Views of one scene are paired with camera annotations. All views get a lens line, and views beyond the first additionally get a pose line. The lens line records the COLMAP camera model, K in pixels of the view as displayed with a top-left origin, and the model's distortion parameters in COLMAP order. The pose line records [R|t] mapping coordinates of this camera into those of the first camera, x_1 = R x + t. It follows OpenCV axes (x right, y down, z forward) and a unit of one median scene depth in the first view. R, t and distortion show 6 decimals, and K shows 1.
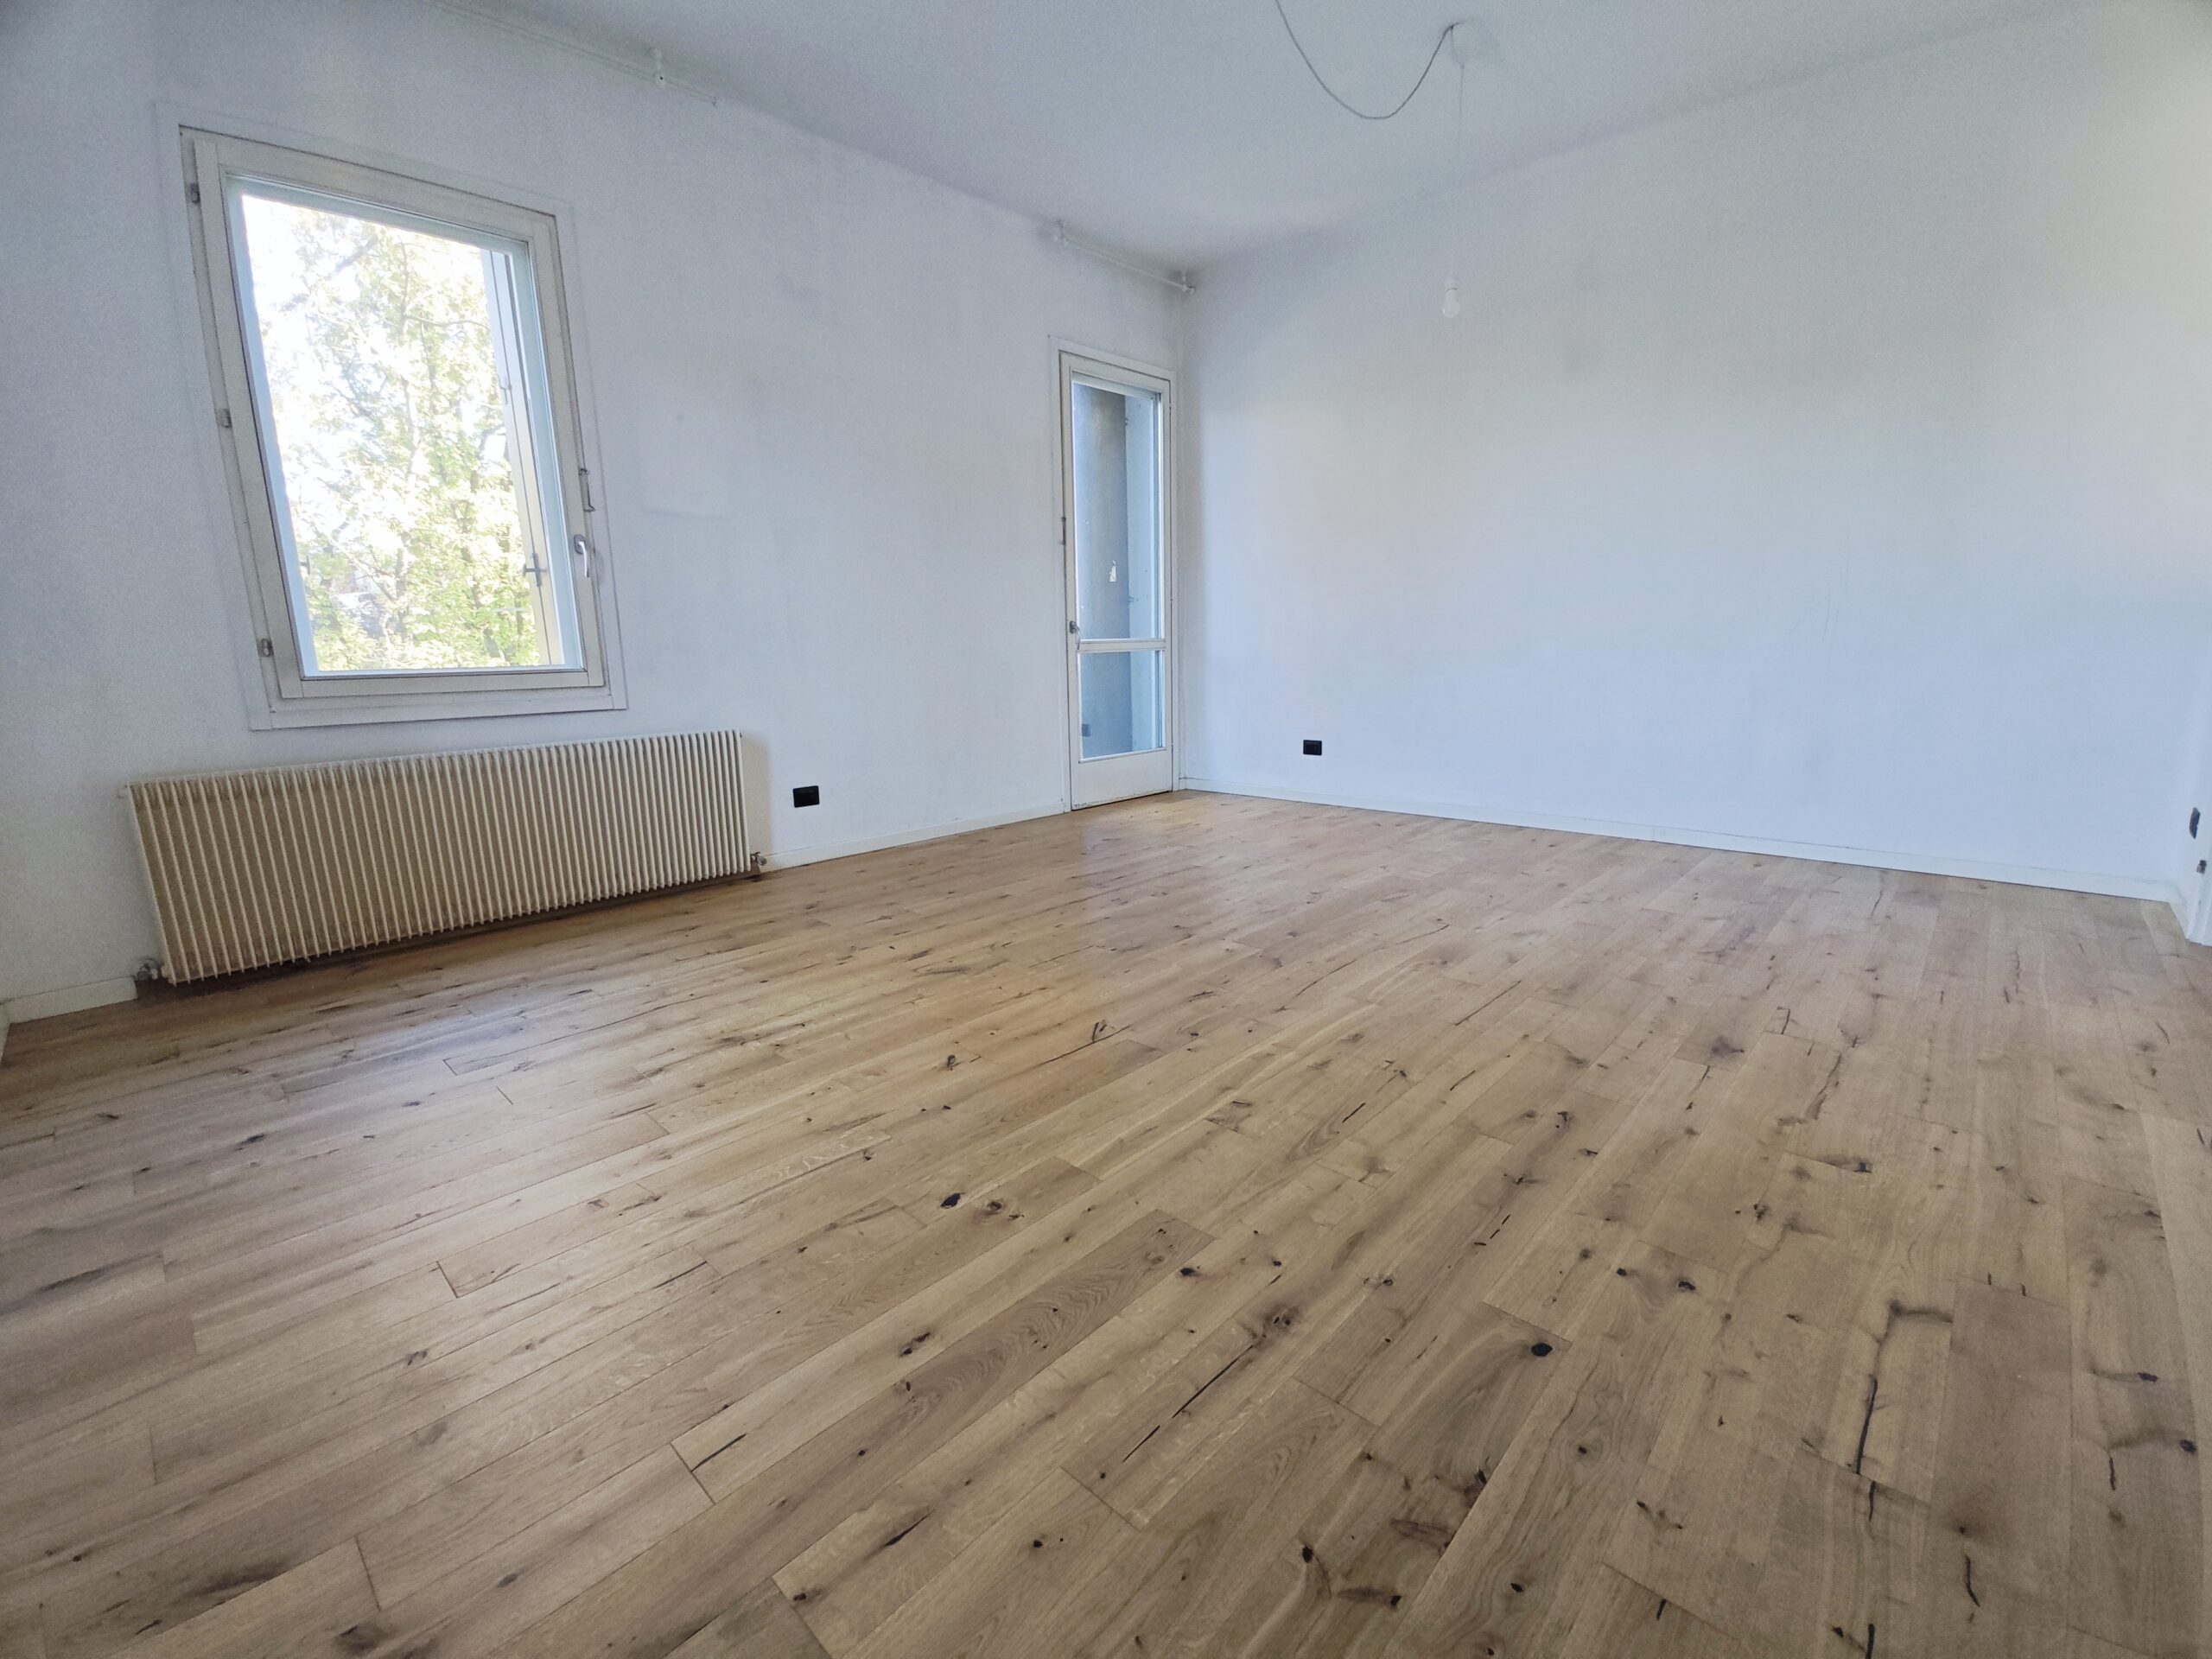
lens RADIAL K [[955.5, 0, 1130.3], [0, 955.5, 828.6], [0, 0, 1]] dist [-0.019813, 0.004448]
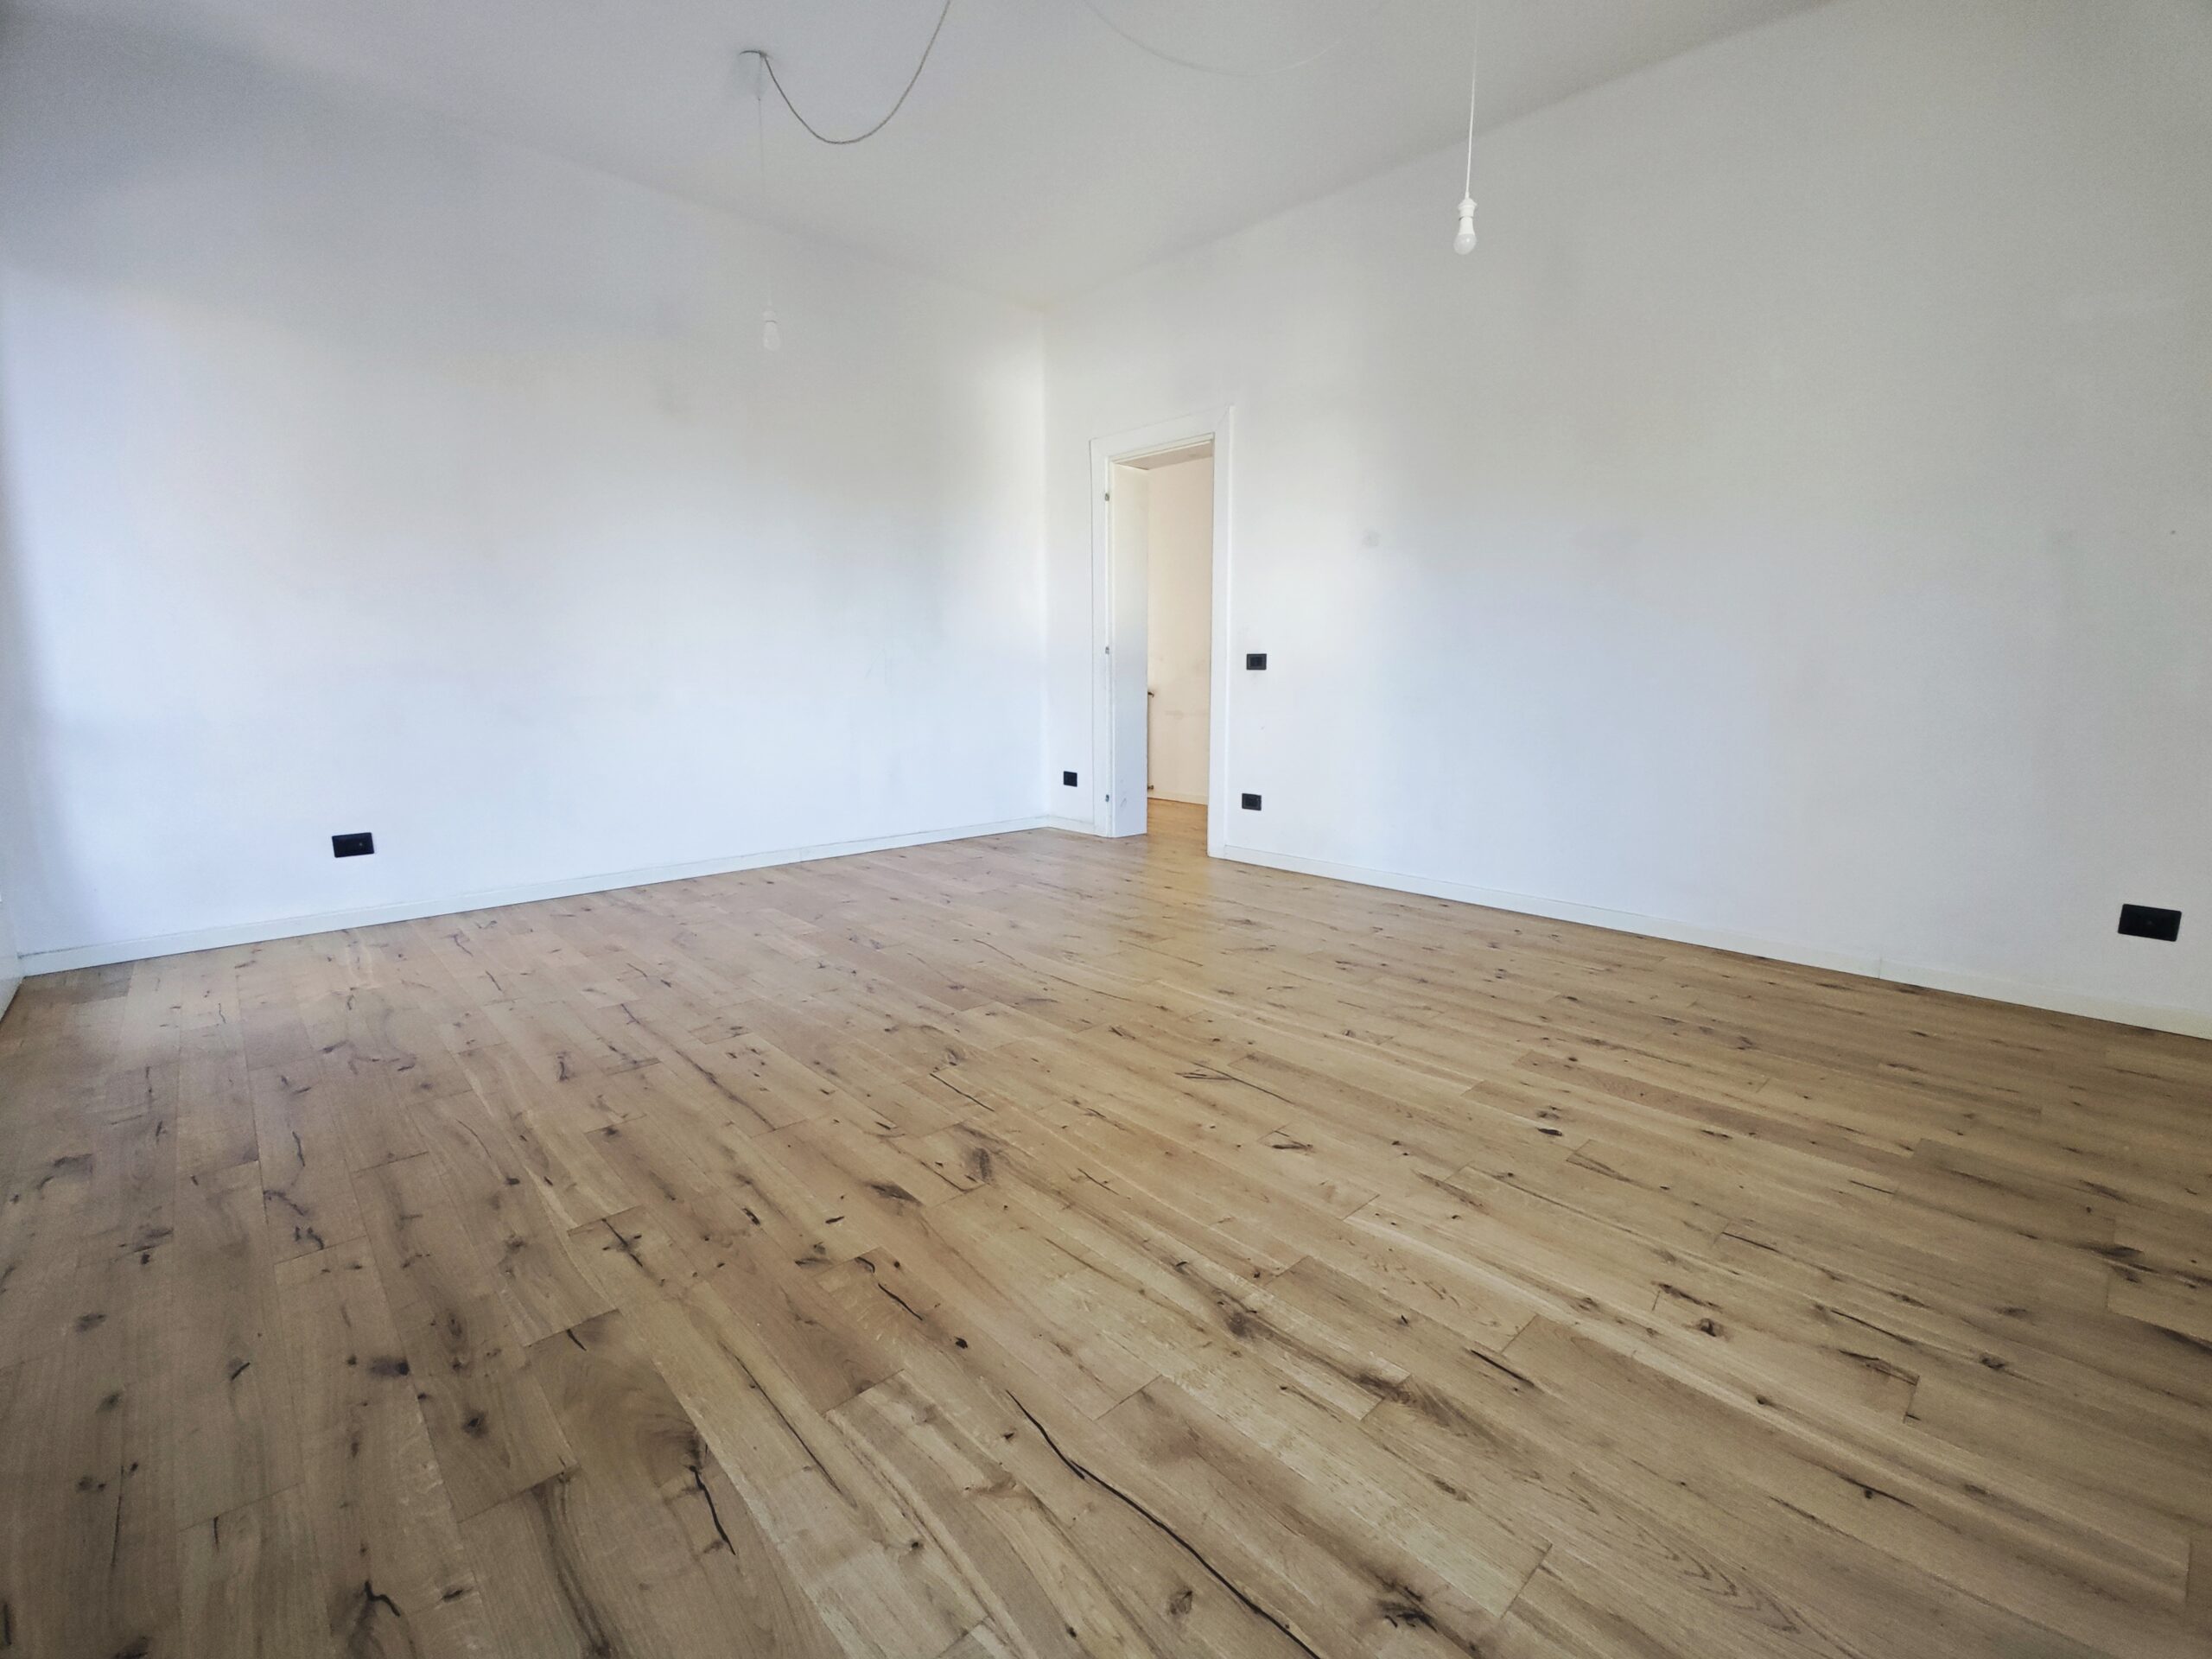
lens RADIAL K [[955.5, 0, 1098.0], [0, 955.5, 842.6], [0, 0, 1]] dist [-0.019813, 0.004448]
pose [[0.082659, -0.156484, 0.984216, -0.810986], [0.196336, 0.970797, 0.137861, -0.147218], [-0.977046, 0.181841, 0.110969, 0.805260]]
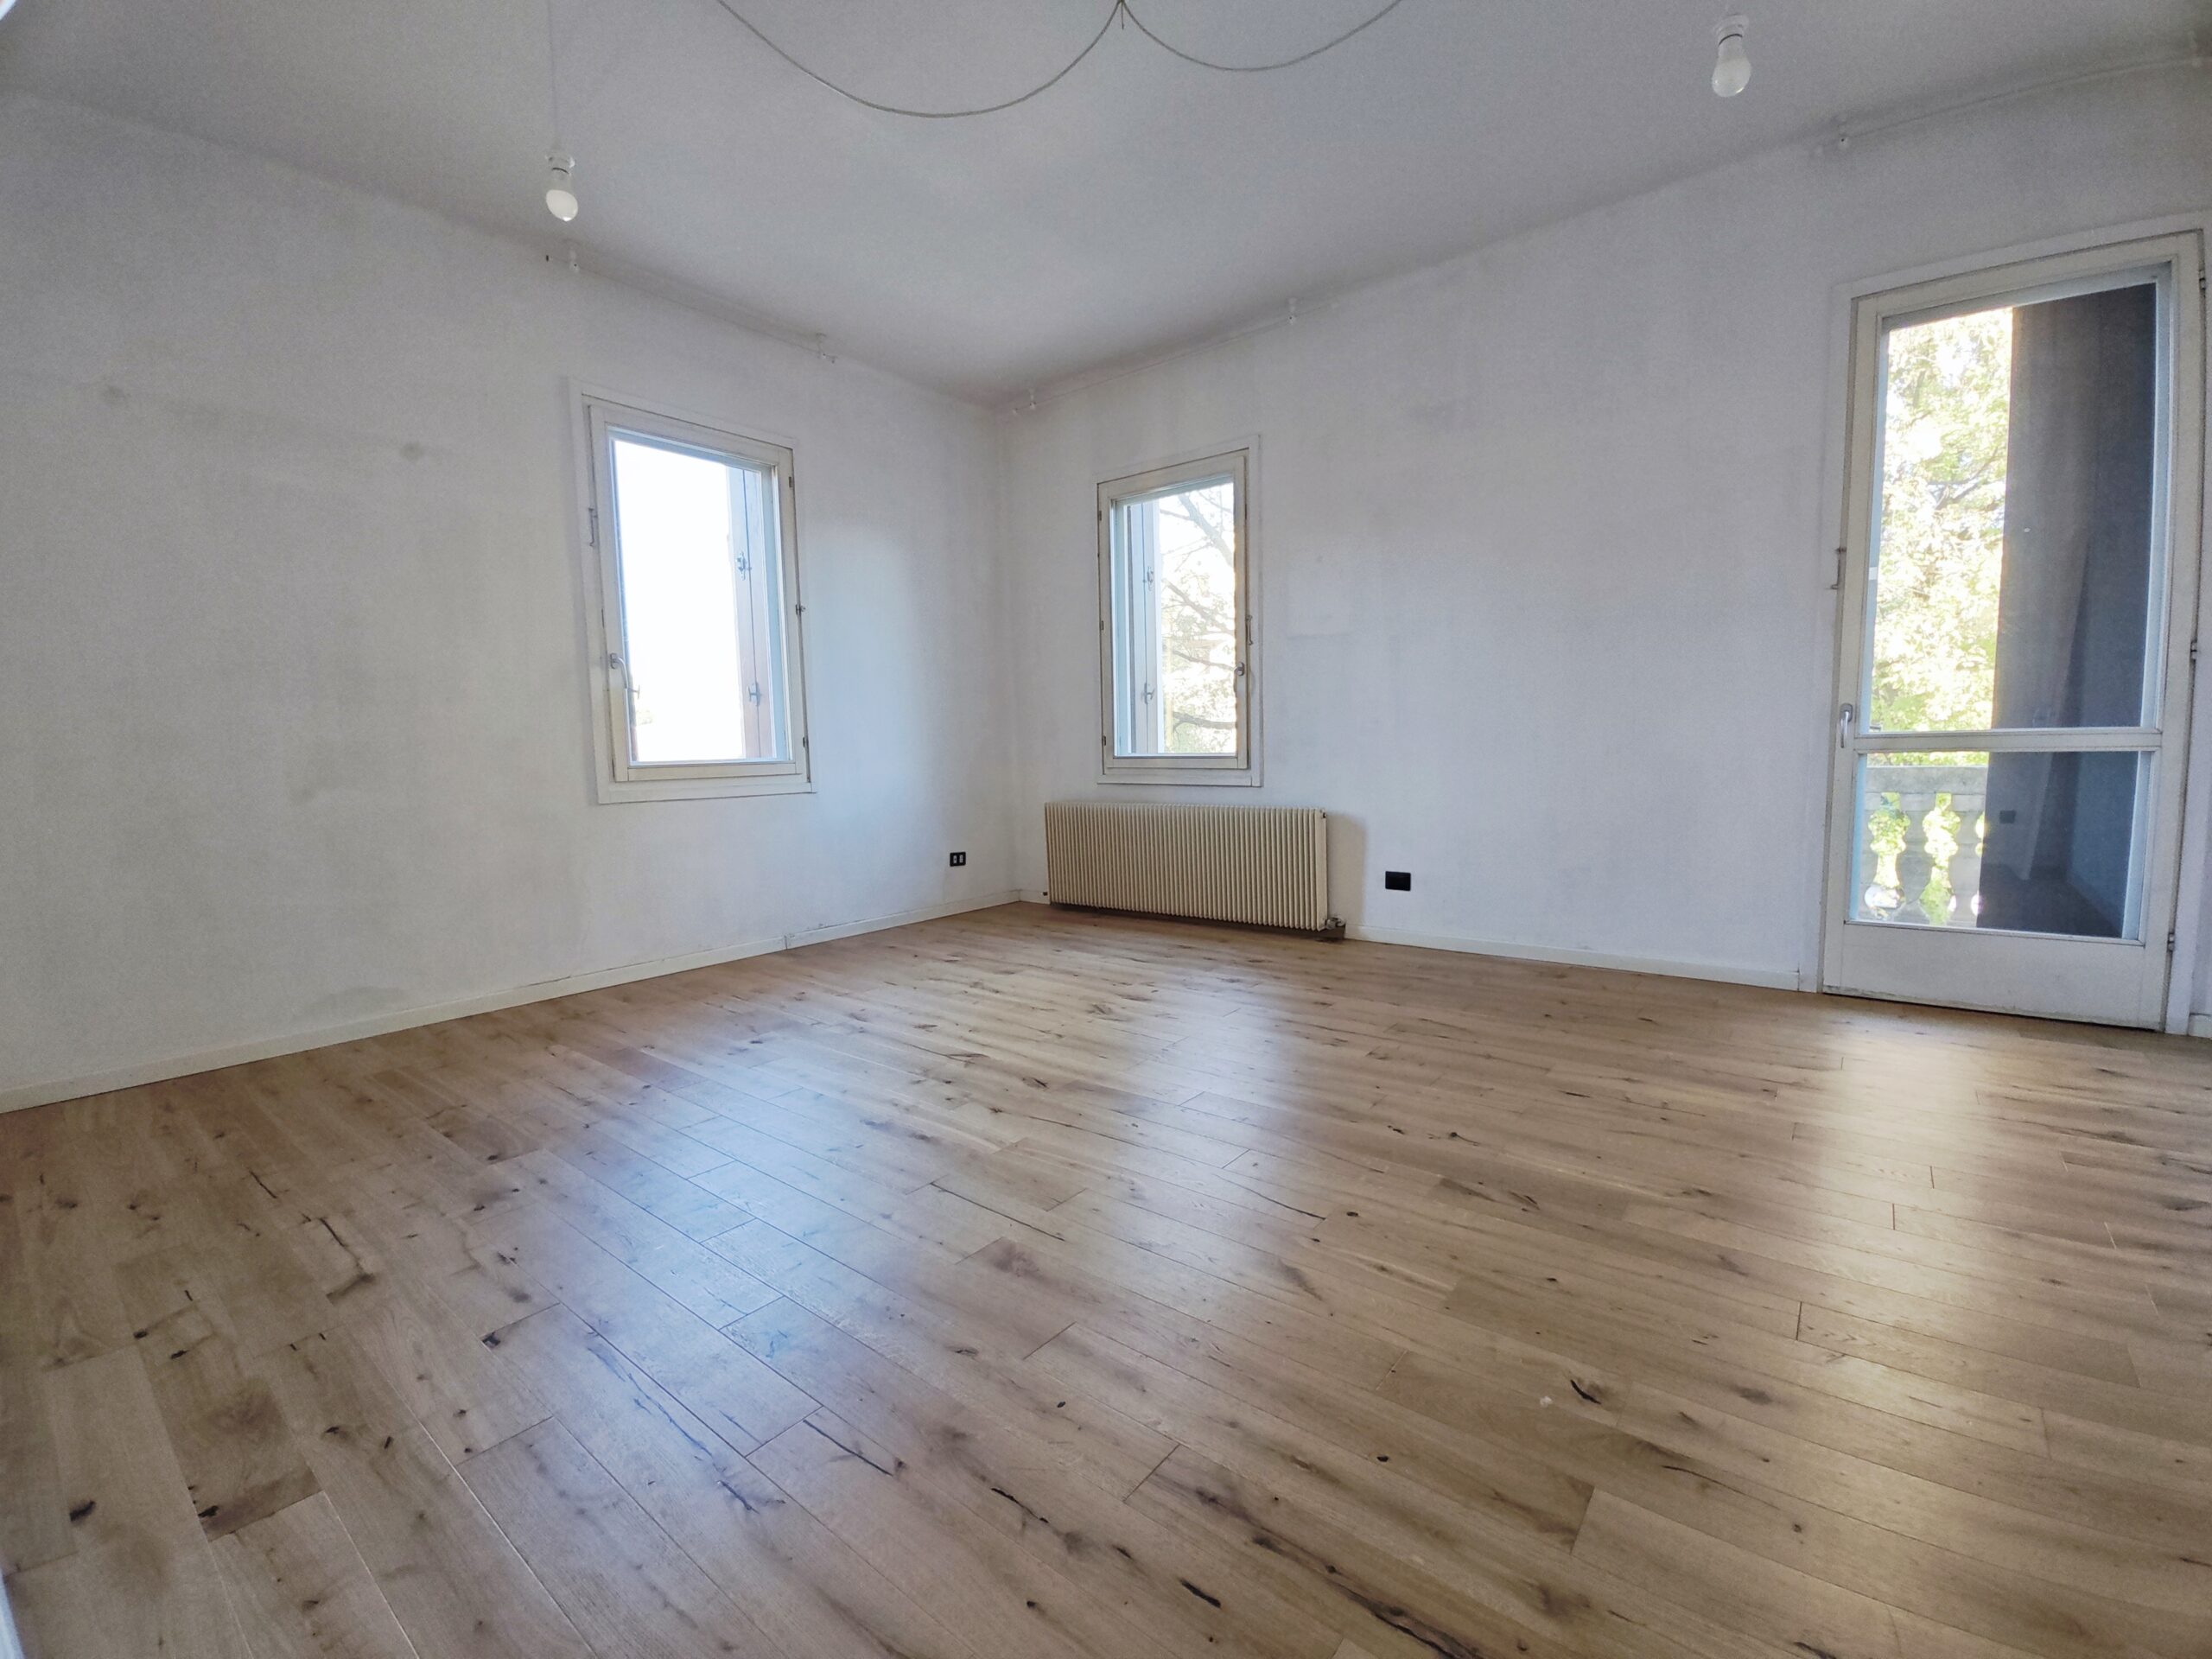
lens RADIAL K [[955.5, 0, 1102.8], [0, 955.5, 838.7], [0, 0, 1]] dist [-0.019813, 0.004448]
pose [[0.060855, 0.118658, -0.991069, 1.013072], [-0.173804, 0.979000, 0.106541, -0.200787], [0.982898, 0.165768, 0.080201, 0.866657]]
